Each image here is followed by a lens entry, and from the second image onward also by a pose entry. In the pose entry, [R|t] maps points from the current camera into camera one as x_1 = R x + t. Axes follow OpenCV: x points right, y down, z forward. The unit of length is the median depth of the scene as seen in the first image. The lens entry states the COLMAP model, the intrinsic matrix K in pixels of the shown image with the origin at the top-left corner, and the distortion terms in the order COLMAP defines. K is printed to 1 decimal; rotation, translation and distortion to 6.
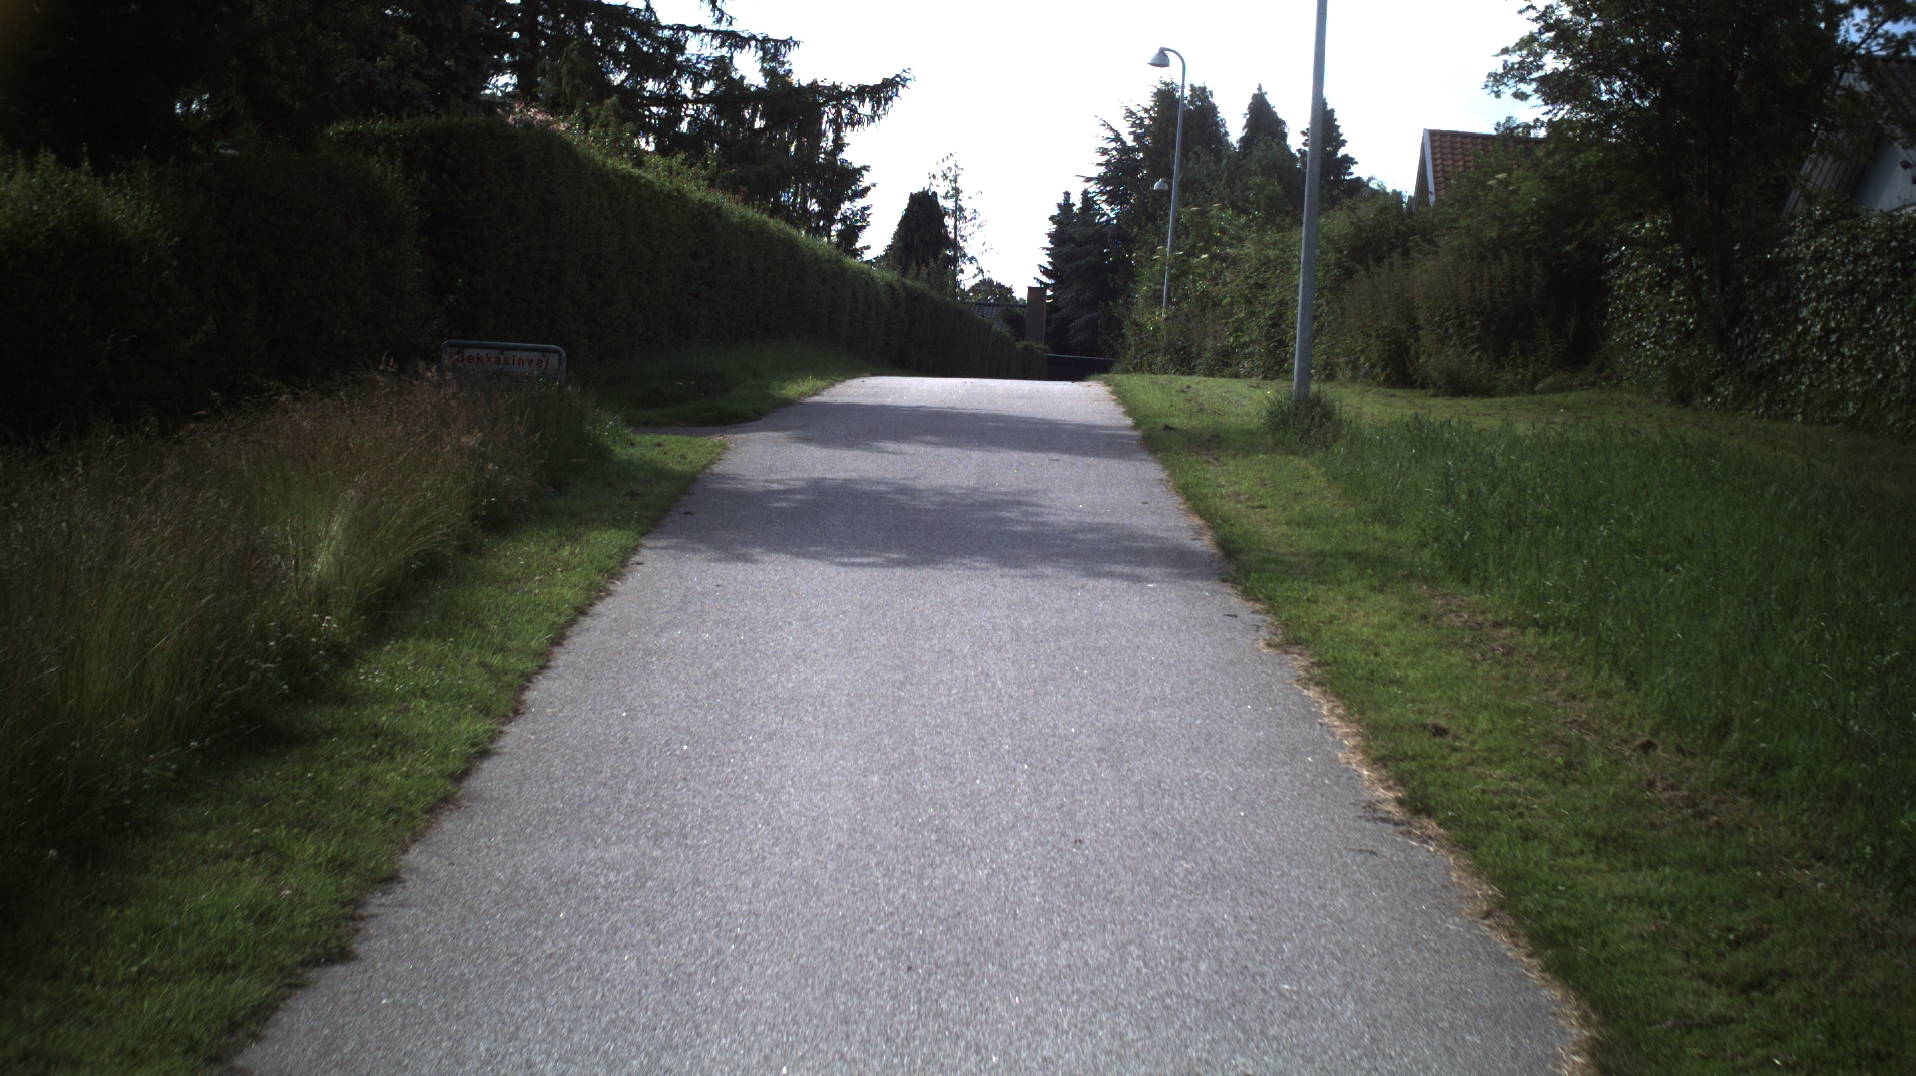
lens RADIAL K [[2142.1, 0, 958.0], [0, 2142.1, 538.0], [0, 0, 1]] dist [-0.193628, 0.196531]
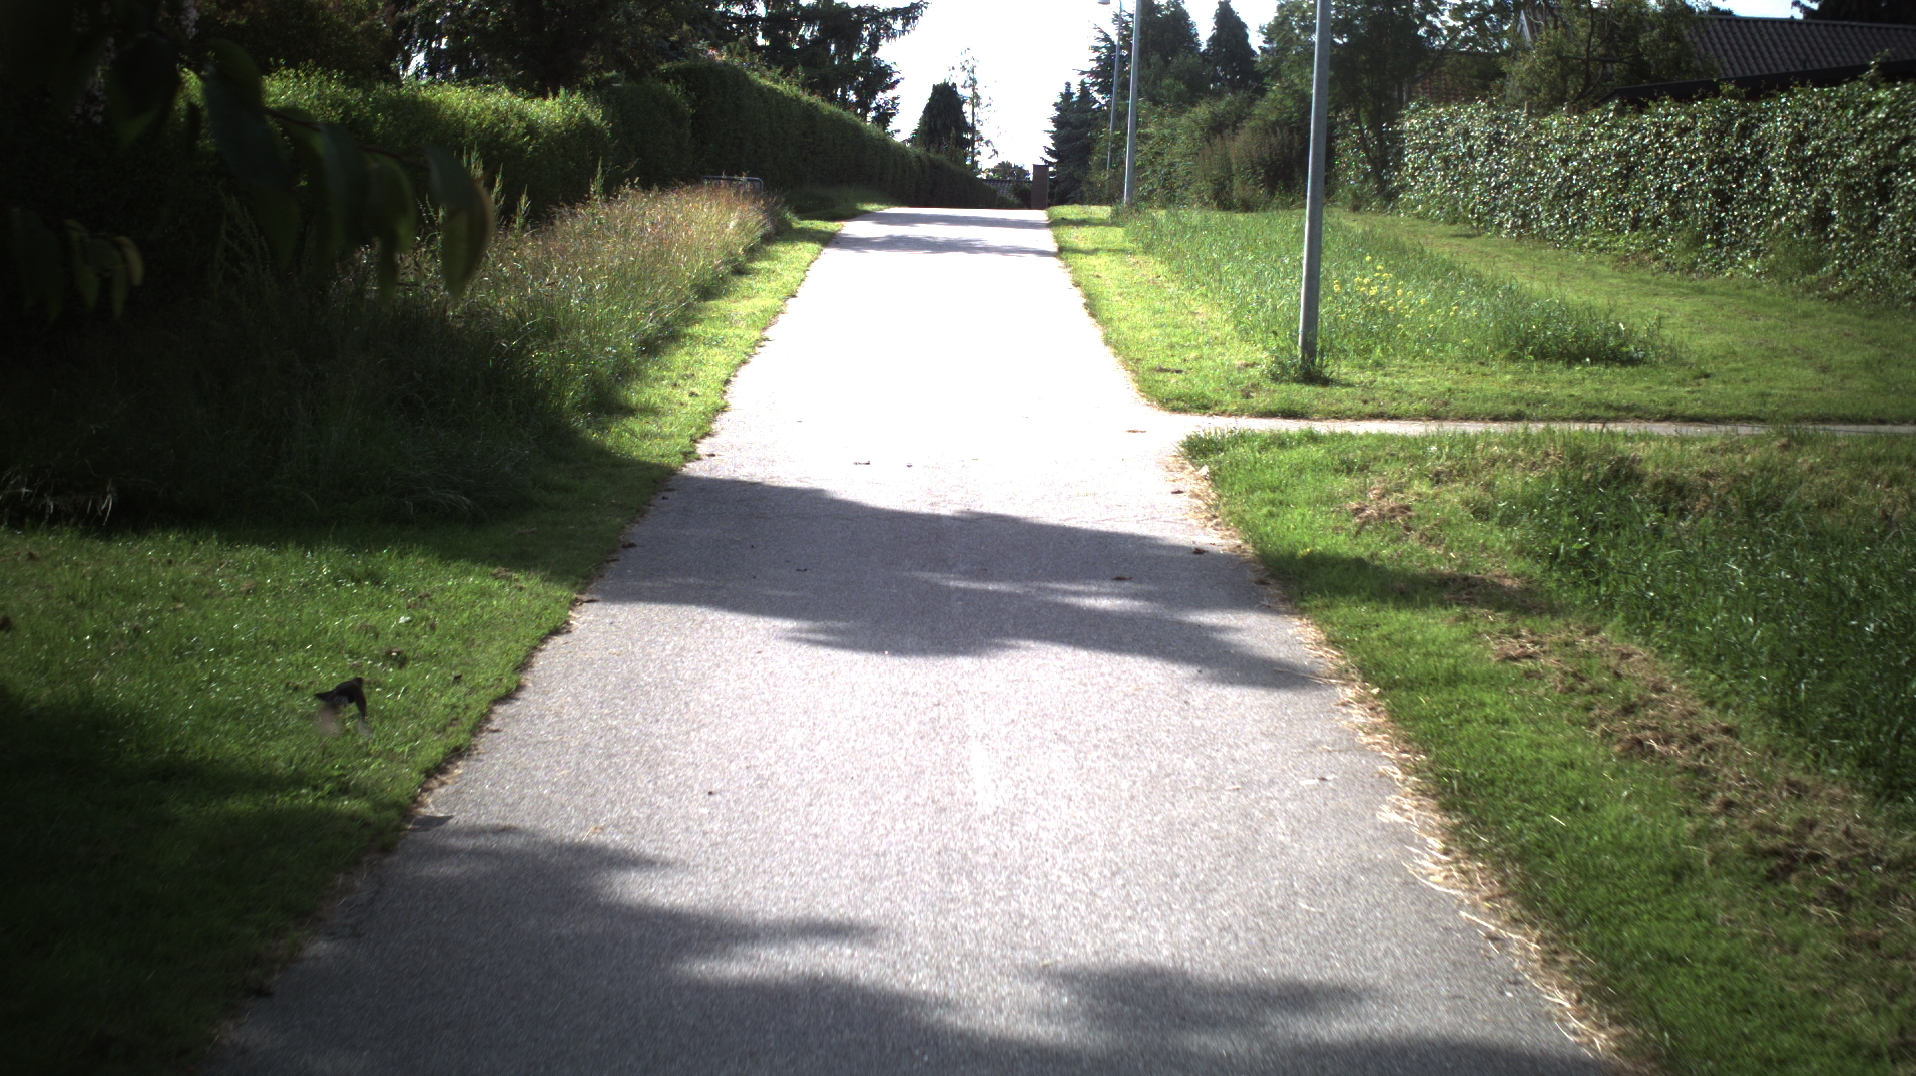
lens RADIAL K [[2142.1, 0, 958.0], [0, 2142.1, 538.0], [0, 0, 1]] dist [-0.193628, 0.196531]
pose [[0.999924, -0.003836, -0.011744, 0.016695], [0.004453, 0.998583, 0.053028, 0.099779], [0.011524, -0.053076, 0.998524, -0.713493]]
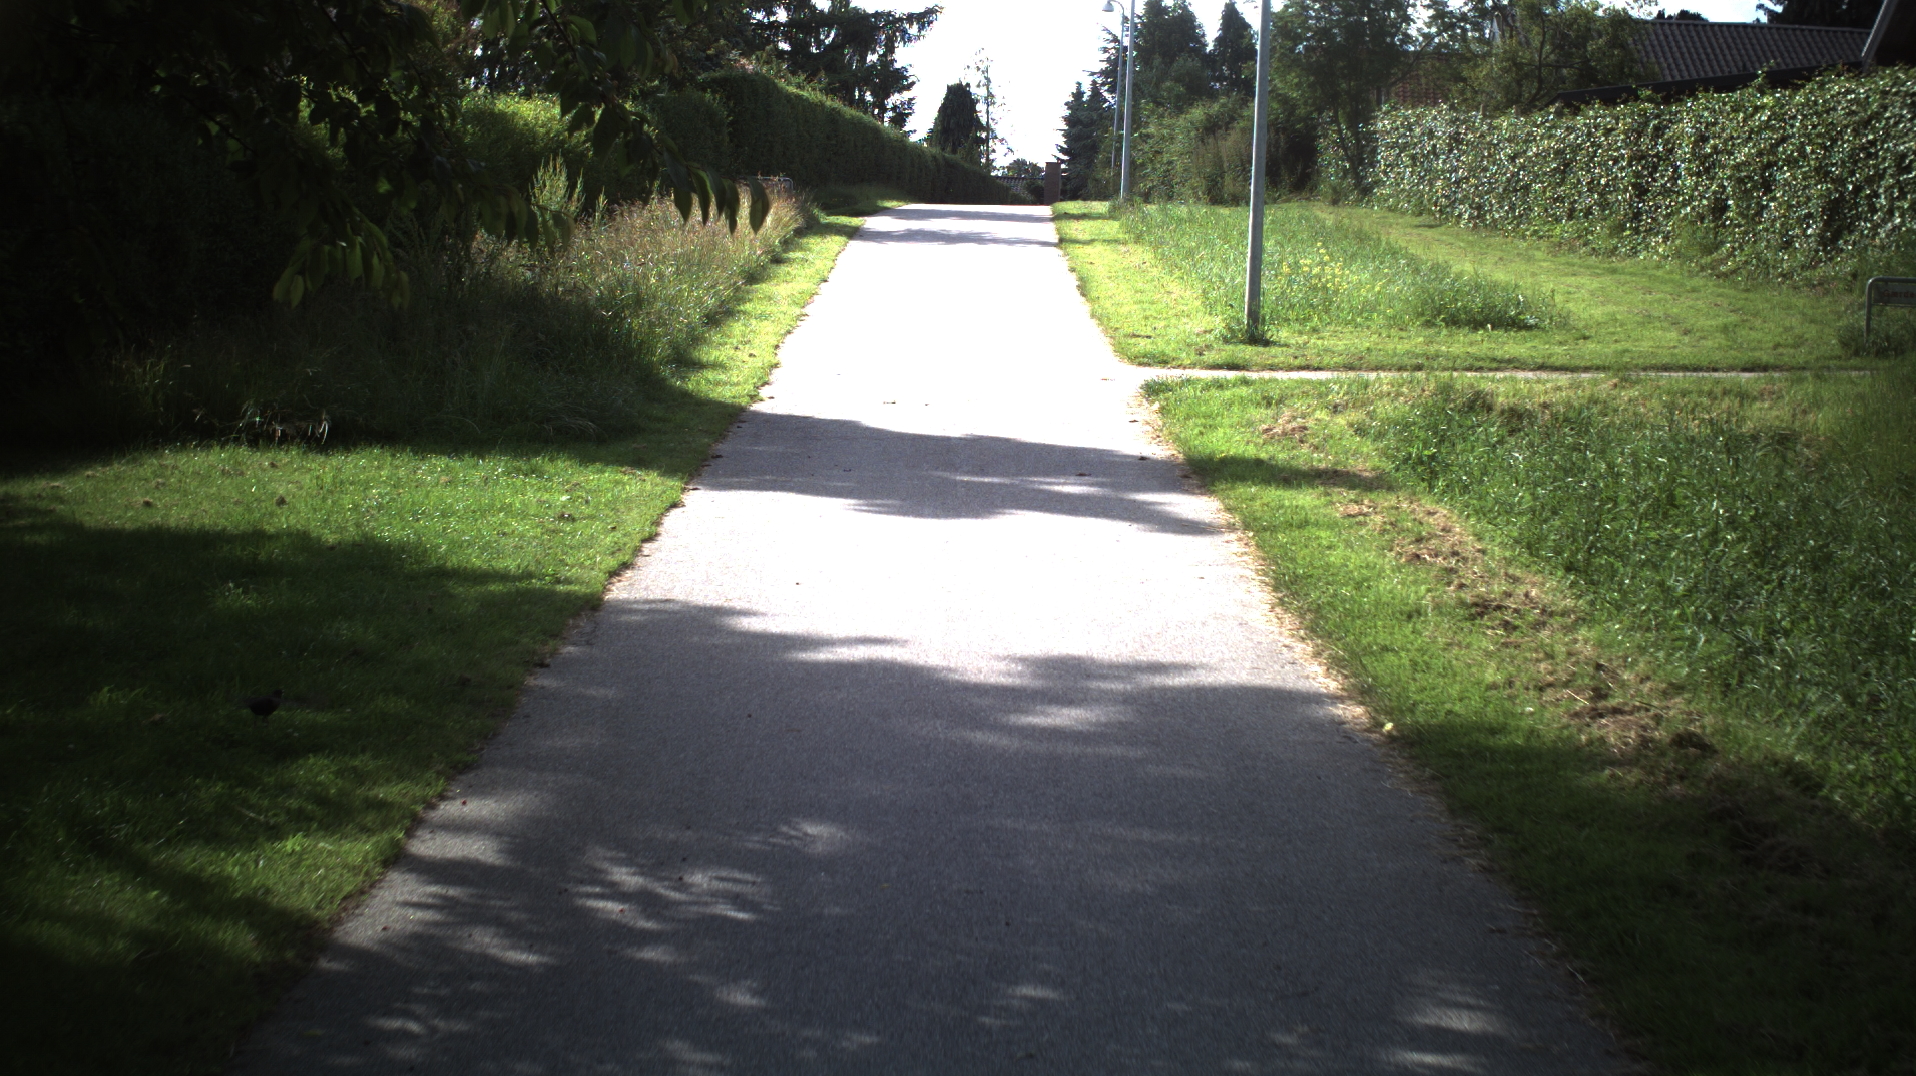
lens RADIAL K [[2142.1, 0, 958.0], [0, 2142.1, 538.0], [0, 0, 1]] dist [-0.193628, 0.196531]
pose [[0.999754, -0.008933, -0.020289, 0.021659], [0.010024, 0.998474, 0.054308, 0.114939], [0.019773, -0.054498, 0.998318, -0.856827]]
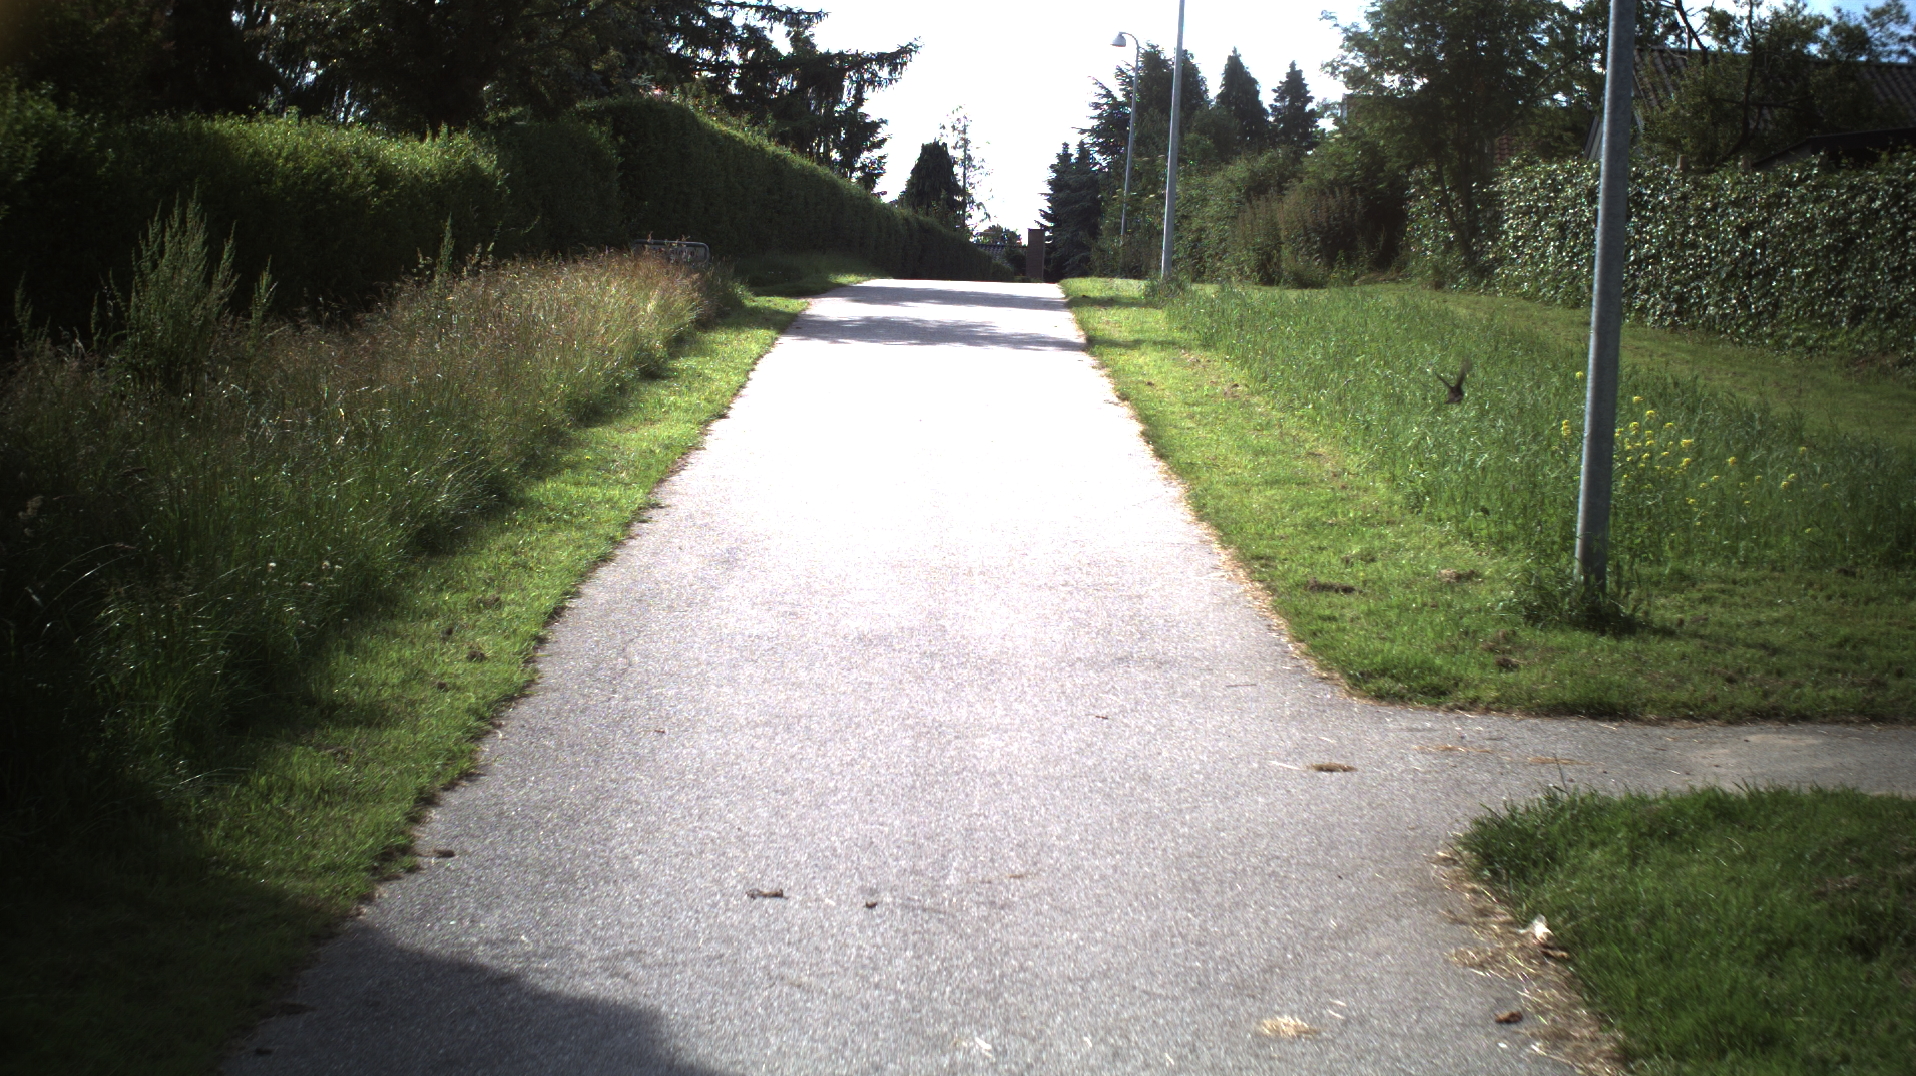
lens RADIAL K [[2142.1, 0, 958.0], [0, 2142.1, 538.0], [0, 0, 1]] dist [-0.193628, 0.196531]
pose [[0.999982, 0.002781, -0.005245, 0.009495], [-0.002657, 0.999719, 0.023550, 0.065180], [0.005309, -0.023536, 0.999709, -0.426989]]
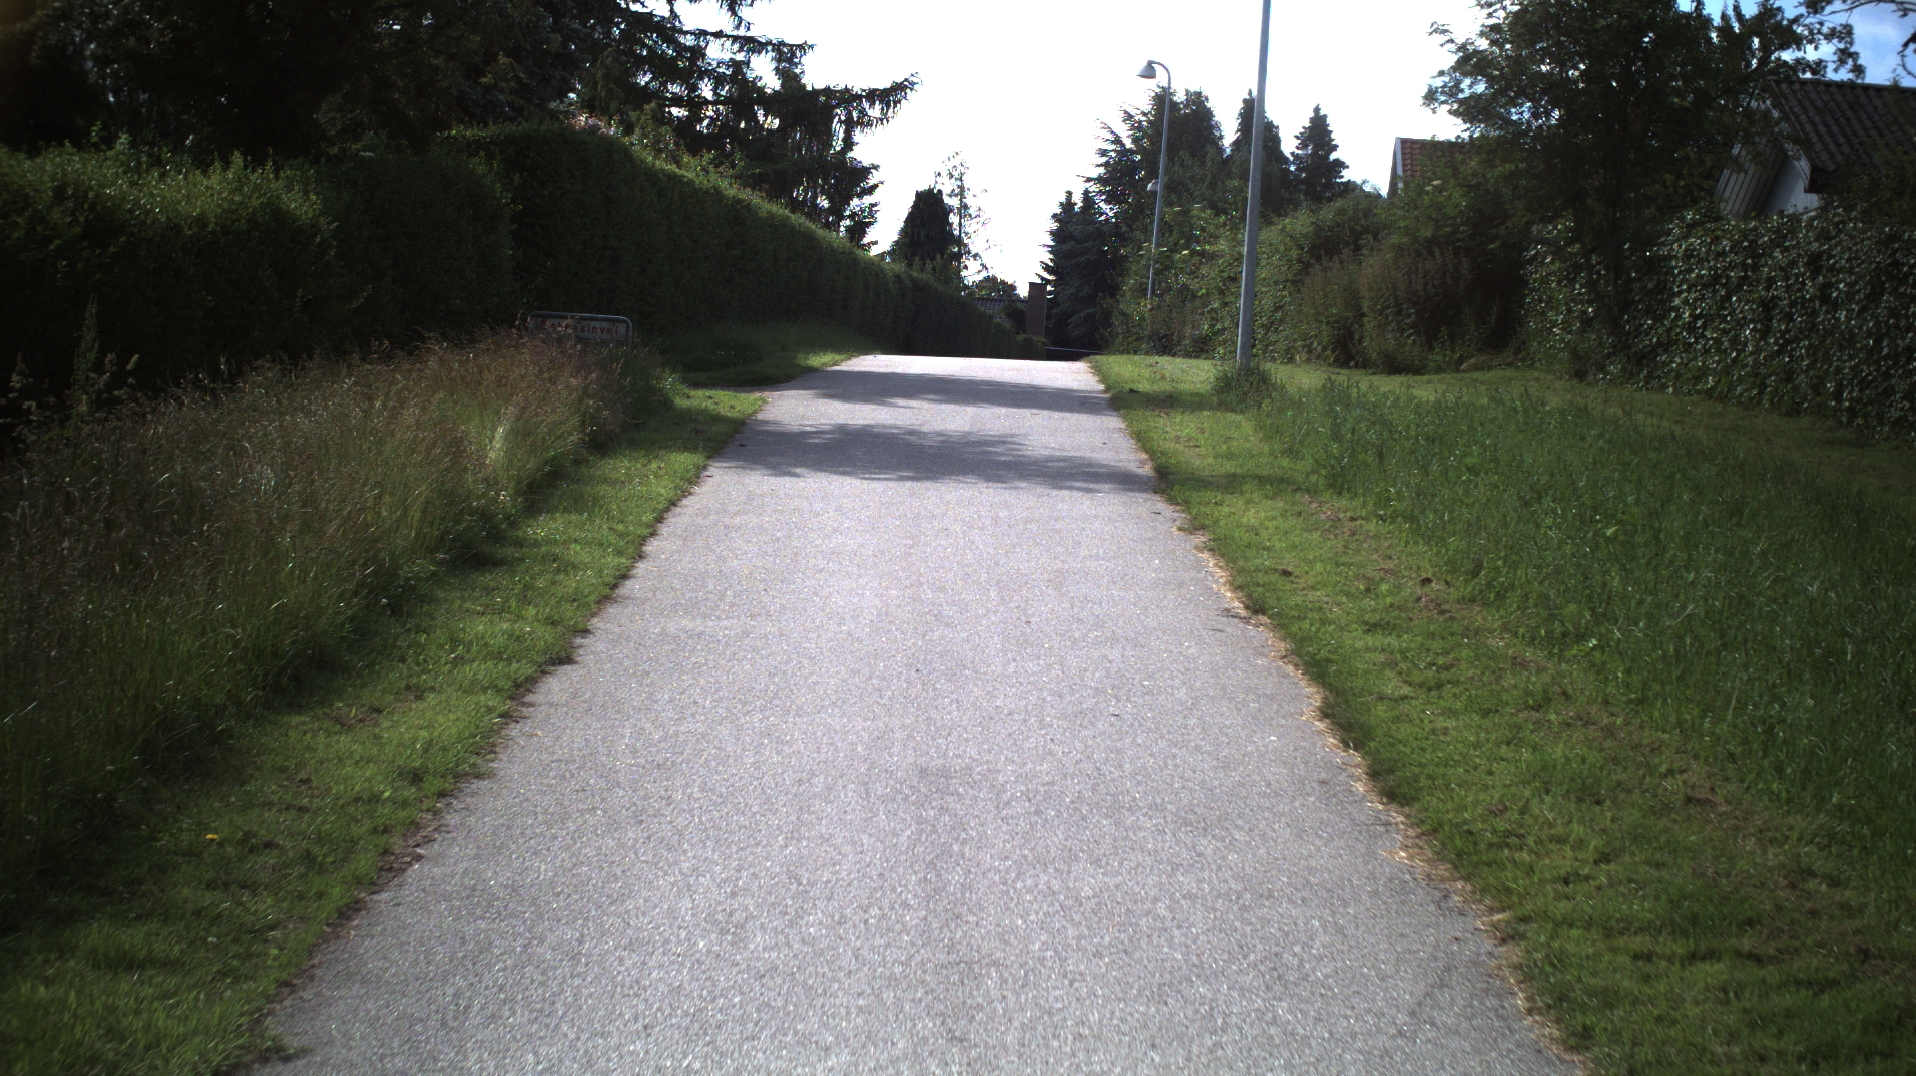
lens RADIAL K [[2142.1, 0, 958.0], [0, 2142.1, 538.0], [0, 0, 1]] dist [-0.193628, 0.196531]
pose [[0.999945, 0.010442, -0.000997, 0.001976], [-0.010441, 0.999945, 0.001095, 0.021611], [0.001008, -0.001085, 0.999999, -0.141599]]
